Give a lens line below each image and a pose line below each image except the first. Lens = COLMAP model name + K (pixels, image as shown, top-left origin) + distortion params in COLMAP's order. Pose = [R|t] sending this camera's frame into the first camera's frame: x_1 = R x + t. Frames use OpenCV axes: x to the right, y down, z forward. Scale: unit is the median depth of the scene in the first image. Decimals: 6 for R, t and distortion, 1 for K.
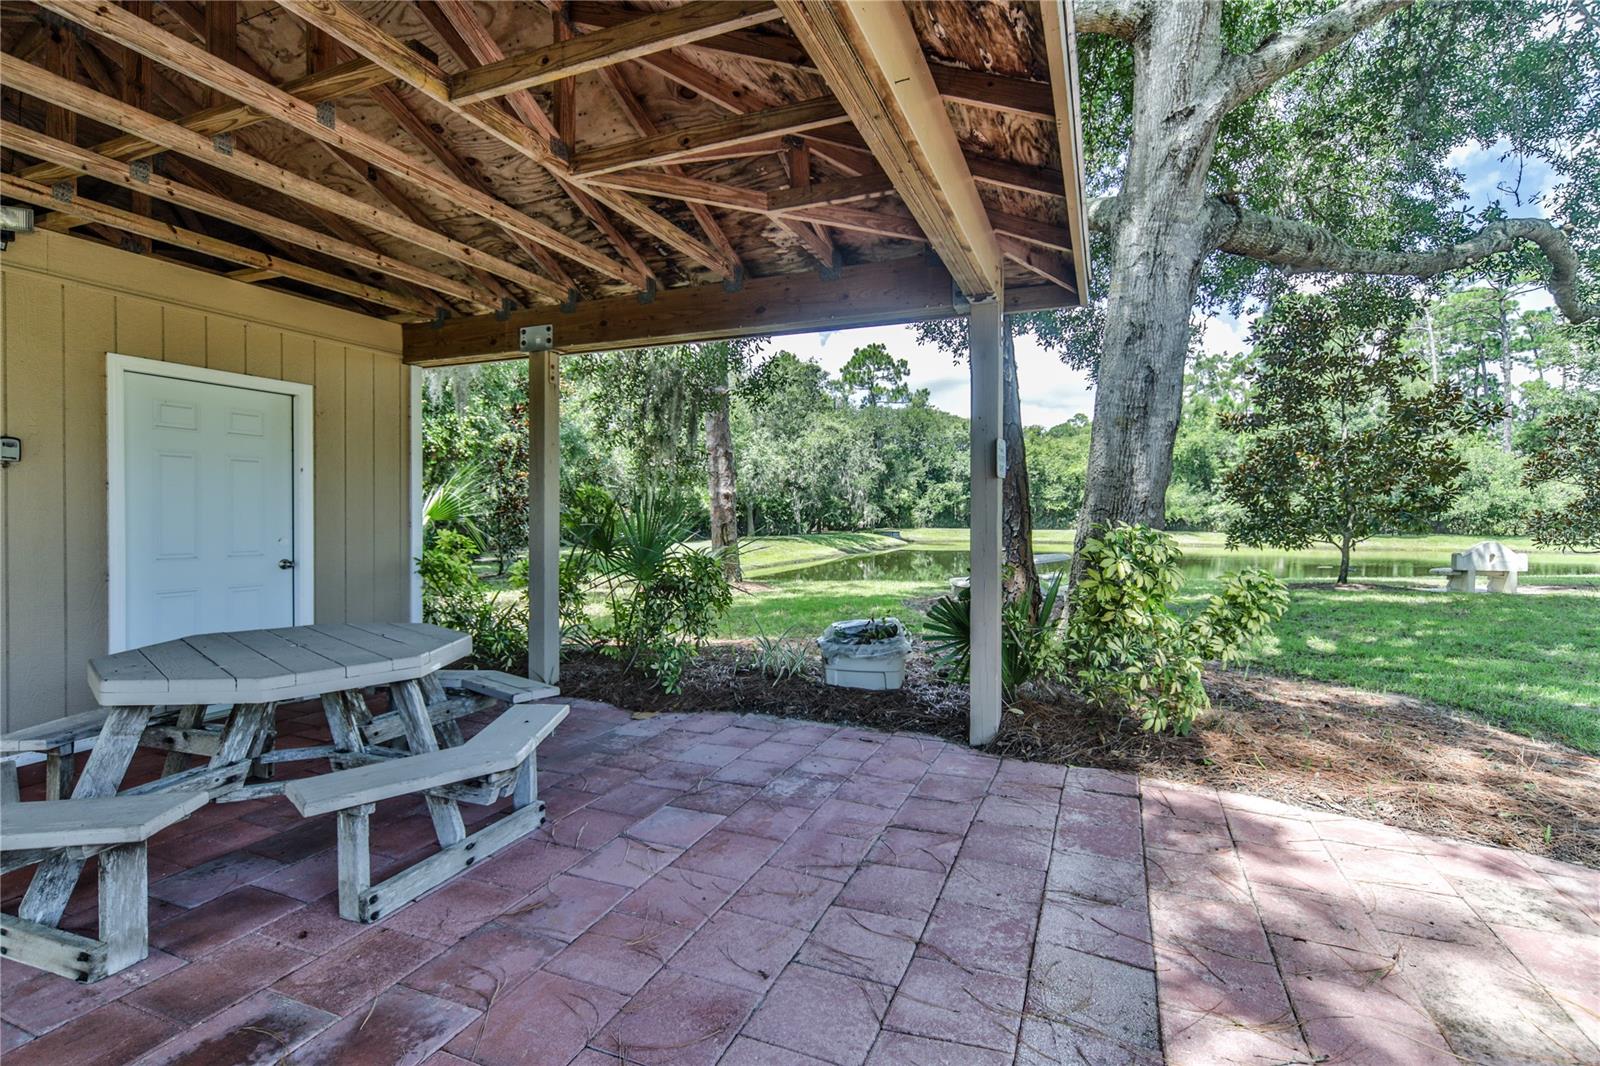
lens RADIAL K [[713.7, 0, 804.1], [0, 713.7, 531.9], [0, 0, 1]] dist [-0.004499, -0.000838]
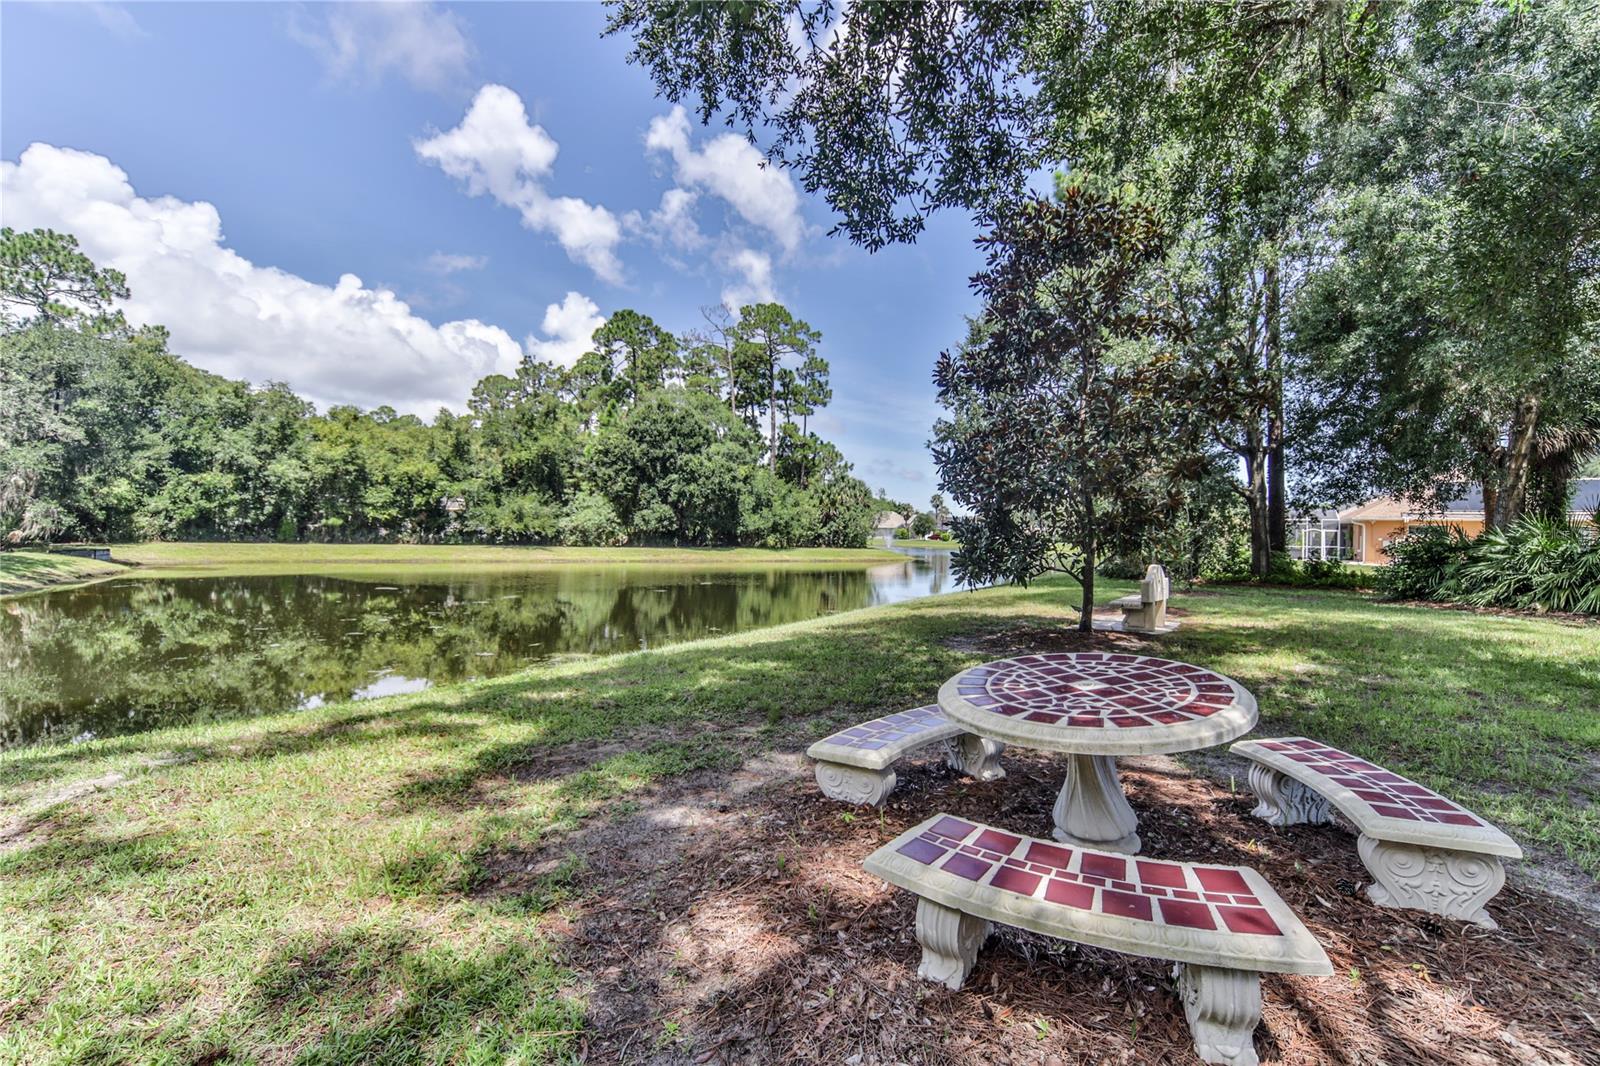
lens RADIAL K [[713.7, 0, 804.1], [0, 713.7, 531.9], [0, 0, 1]] dist [-0.004499, -0.000838]
pose [[0.602606, 0.002895, 0.798033, 0.007811], [0.007532, 0.999928, -0.009314, -0.004332], [-0.798003, 0.011623, 0.602541, 0.159790]]
